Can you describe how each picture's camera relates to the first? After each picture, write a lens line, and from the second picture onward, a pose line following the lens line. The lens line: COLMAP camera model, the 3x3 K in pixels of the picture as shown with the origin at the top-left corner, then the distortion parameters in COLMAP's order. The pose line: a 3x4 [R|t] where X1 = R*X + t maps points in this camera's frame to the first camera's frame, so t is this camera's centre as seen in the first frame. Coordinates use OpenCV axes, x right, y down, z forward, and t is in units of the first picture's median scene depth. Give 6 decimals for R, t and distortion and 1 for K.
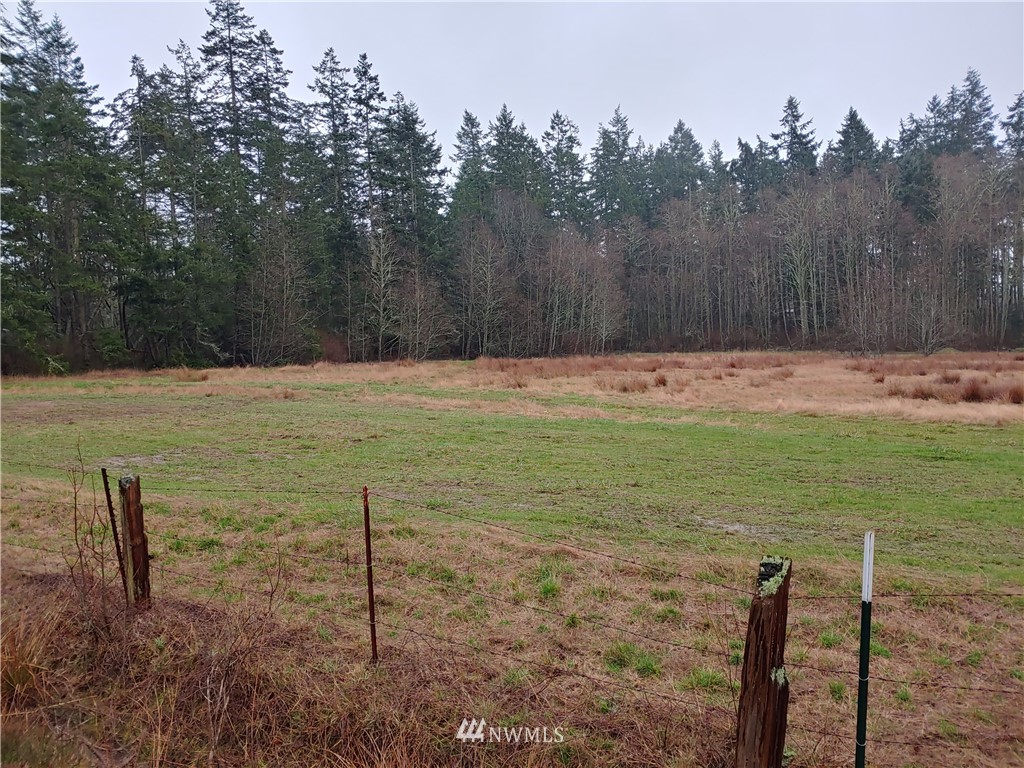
lens RADIAL K [[805.0, 0, 511.1], [0, 805.0, 394.2], [0, 0, 1]] dist [0.013775, -0.021884]
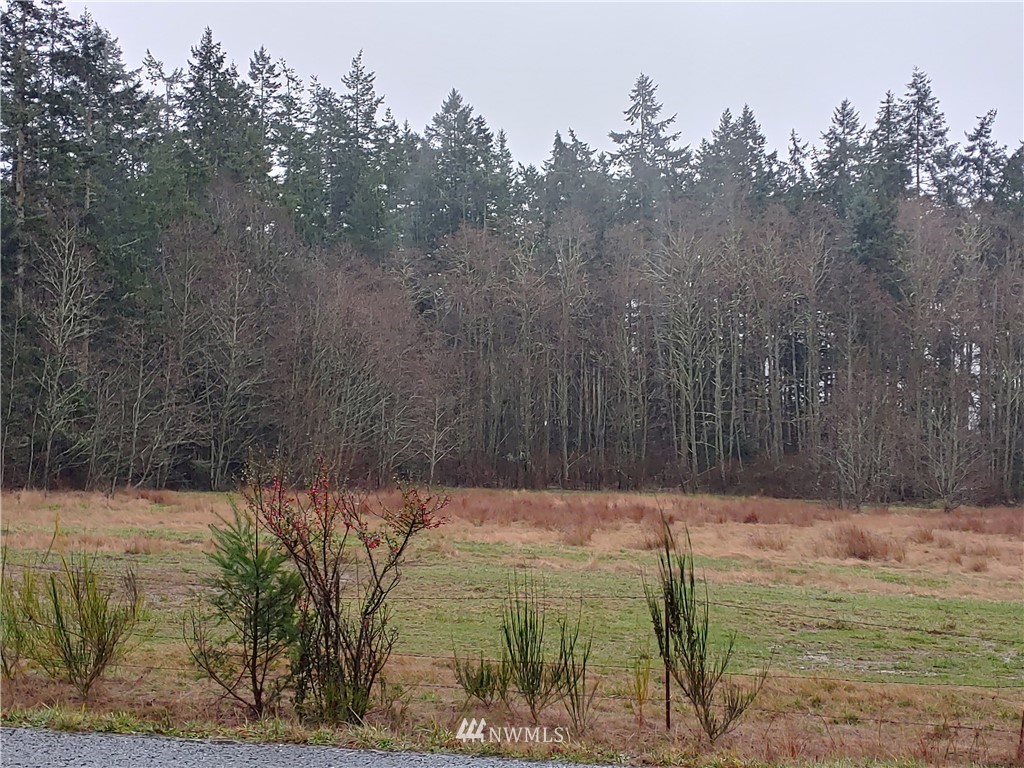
lens RADIAL K [[1494.5, 0, 511.9], [0, 1494.5, 382.6], [0, 0, 1]] dist [0.057087, 0.000000]
pose [[0.946779, 0.059977, 0.316247, -0.347127], [-0.021311, 0.992012, -0.124334, 0.005677], [-0.321178, 0.110977, 0.940494, -0.005535]]
